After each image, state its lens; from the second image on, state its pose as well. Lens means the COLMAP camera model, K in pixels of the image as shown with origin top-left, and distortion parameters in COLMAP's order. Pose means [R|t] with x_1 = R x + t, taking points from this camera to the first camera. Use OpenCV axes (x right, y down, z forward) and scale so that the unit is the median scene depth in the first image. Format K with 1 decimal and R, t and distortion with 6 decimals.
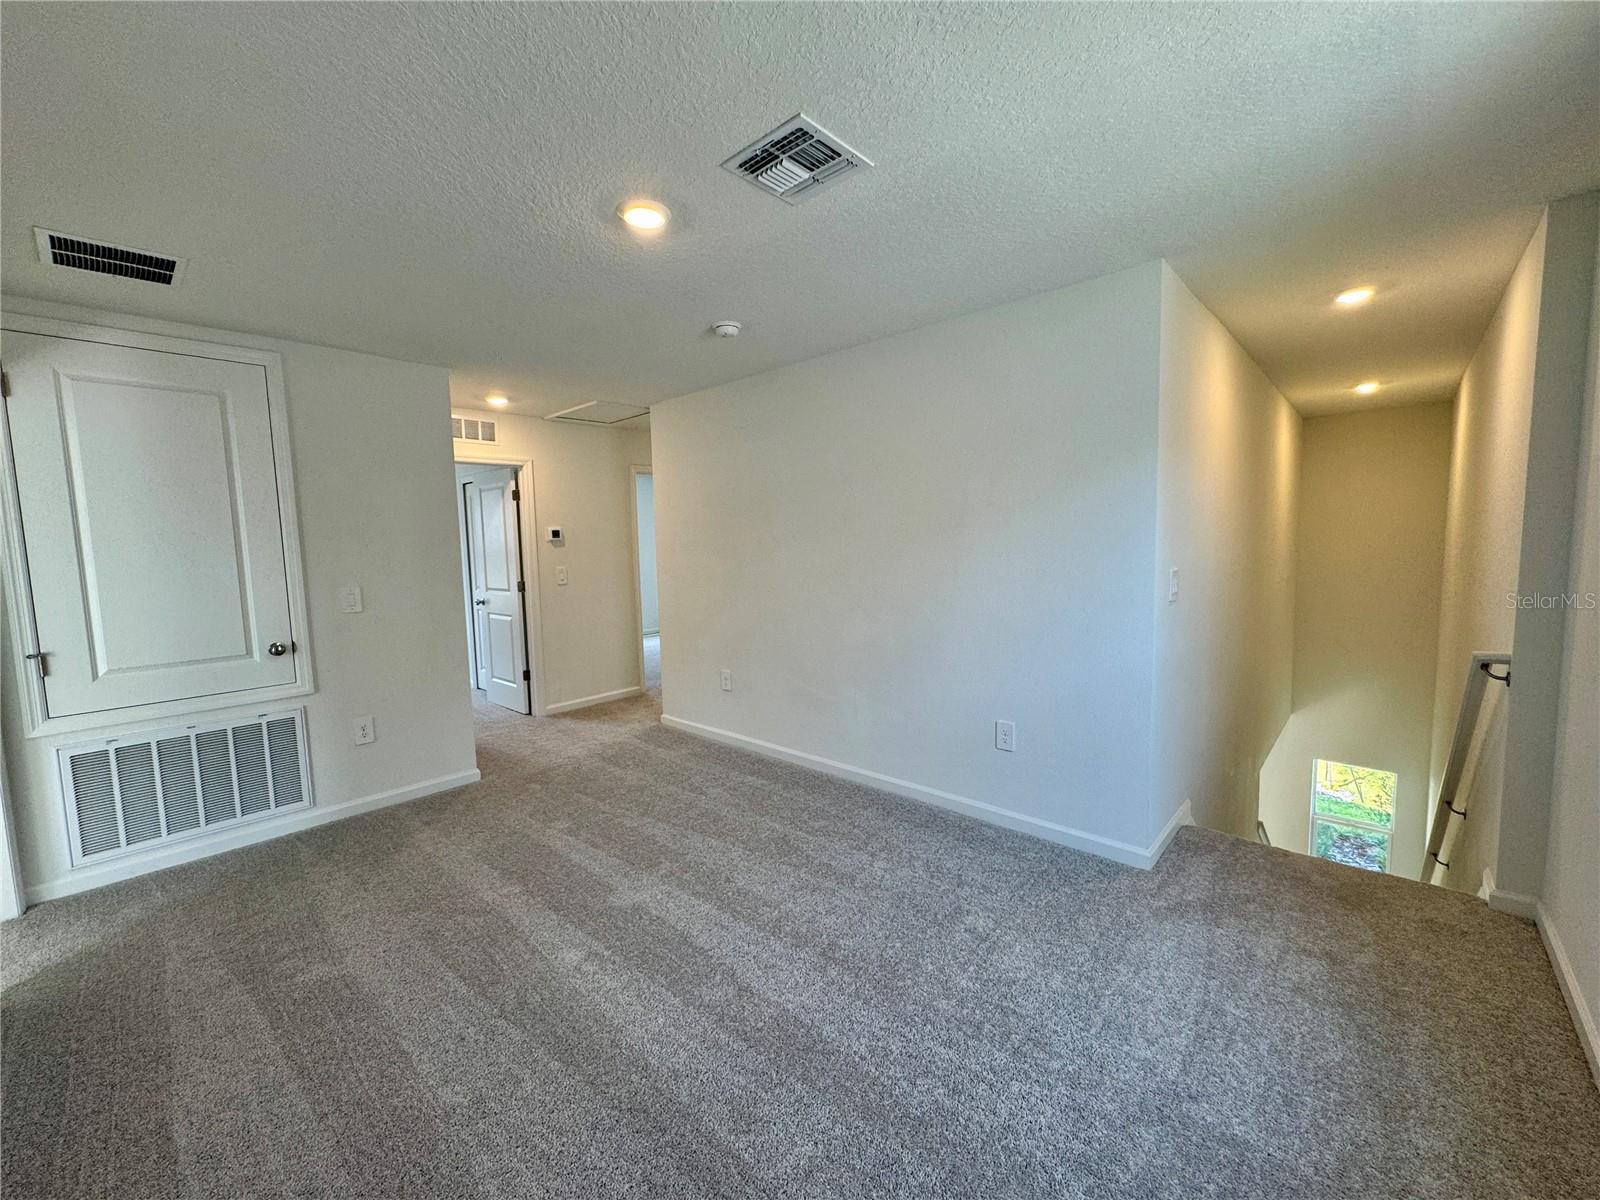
lens RADIAL K [[641.5, 0, 796.6], [0, 641.5, 600.5], [0, 0, 1]] dist [-0.000723, -0.000876]
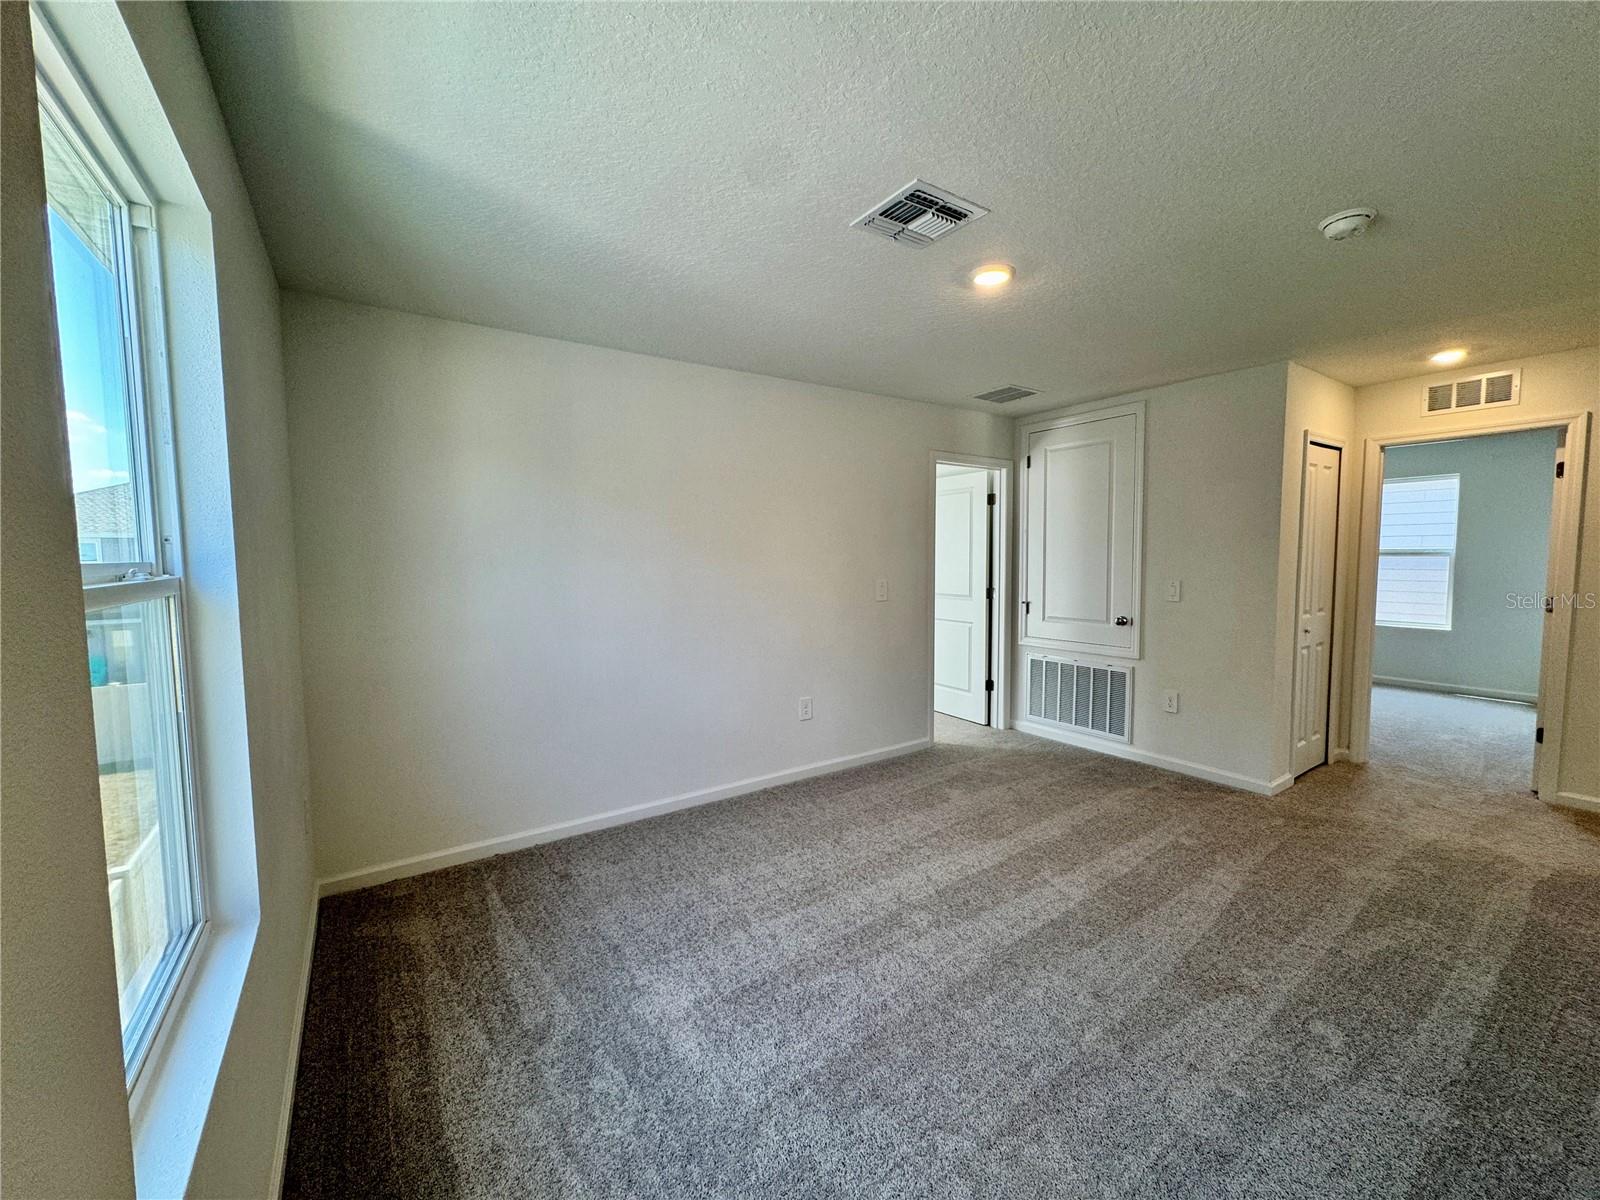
lens RADIAL K [[641.5, 0, 797.2], [0, 641.5, 599.5], [0, 0, 1]] dist [-0.000723, -0.000876]
pose [[-0.225174, 0.095895, -0.969588, 0.663856], [-0.074351, 0.990552, 0.115235, -0.074862], [0.971478, 0.098038, -0.215916, 0.606707]]
